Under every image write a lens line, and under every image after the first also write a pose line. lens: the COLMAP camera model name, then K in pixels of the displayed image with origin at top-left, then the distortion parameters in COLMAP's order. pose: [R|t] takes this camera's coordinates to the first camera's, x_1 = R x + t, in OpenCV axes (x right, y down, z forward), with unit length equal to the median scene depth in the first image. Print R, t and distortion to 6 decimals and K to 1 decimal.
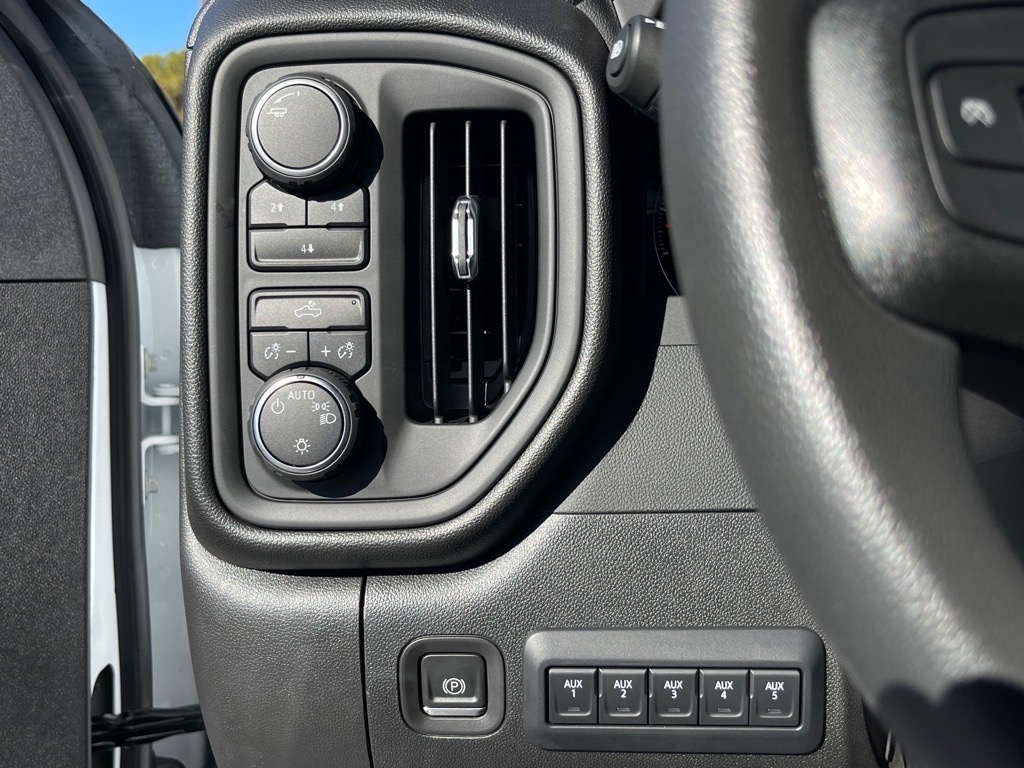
lens RADIAL K [[1030.5, 0, 512.0], [0, 1030.5, 384.0], [0, 0, 1]] dist [0.003738, 0.004071]
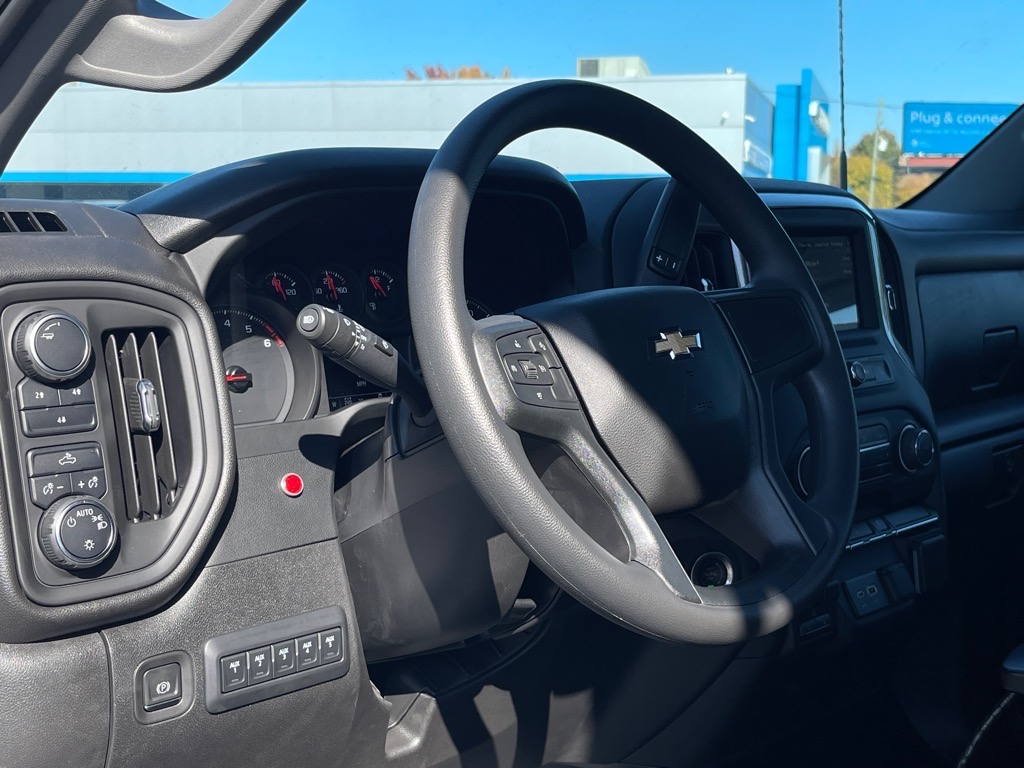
lens RADIAL K [[1321.9, 0, 512.0], [0, 1321.9, 384.0], [0, 0, 1]] dist [-0.020039, -0.039310]
pose [[0.662444, -0.065690, 0.746225, -1.215017], [0.136442, 0.990066, -0.033968, -0.025549], [-0.736581, 0.124318, 0.664826, -0.813240]]
